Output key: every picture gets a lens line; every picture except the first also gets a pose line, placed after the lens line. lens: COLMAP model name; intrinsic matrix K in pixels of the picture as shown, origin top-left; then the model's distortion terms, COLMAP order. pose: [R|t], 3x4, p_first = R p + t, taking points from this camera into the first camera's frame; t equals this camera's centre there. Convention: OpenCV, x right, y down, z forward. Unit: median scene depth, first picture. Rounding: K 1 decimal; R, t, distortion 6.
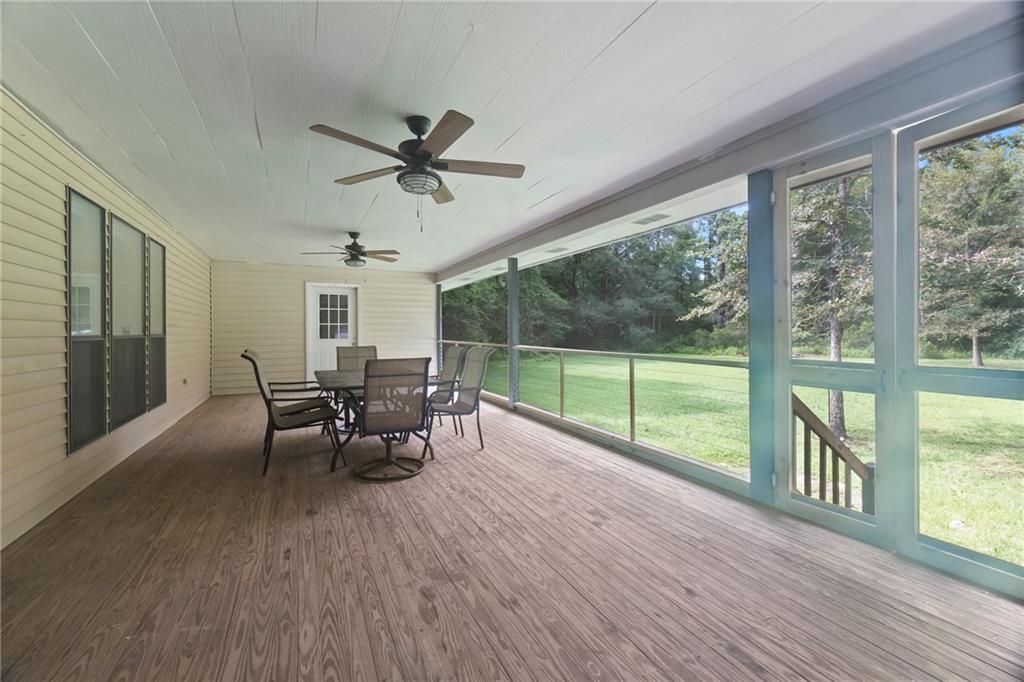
lens RADIAL K [[462.1, 0, 503.6], [0, 462.1, 336.9], [0, 0, 1]] dist [0.000403, 0.000167]
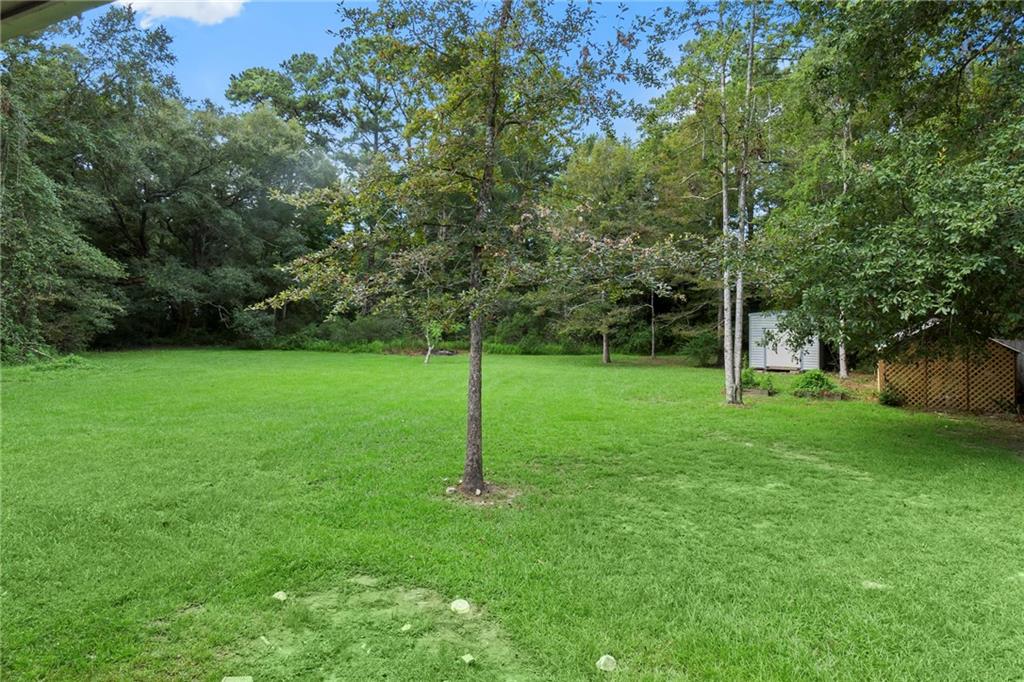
lens RADIAL K [[574.1, 0, 512.0], [0, 574.1, 341.0], [0, 0, 1]] dist [0.000965, 0.000430]
pose [[0.797649, -0.001480, 0.603120, 0.103694], [-0.021977, 0.999262, 0.031517, -0.013336], [-0.602722, -0.038394, 0.797027, 0.119675]]
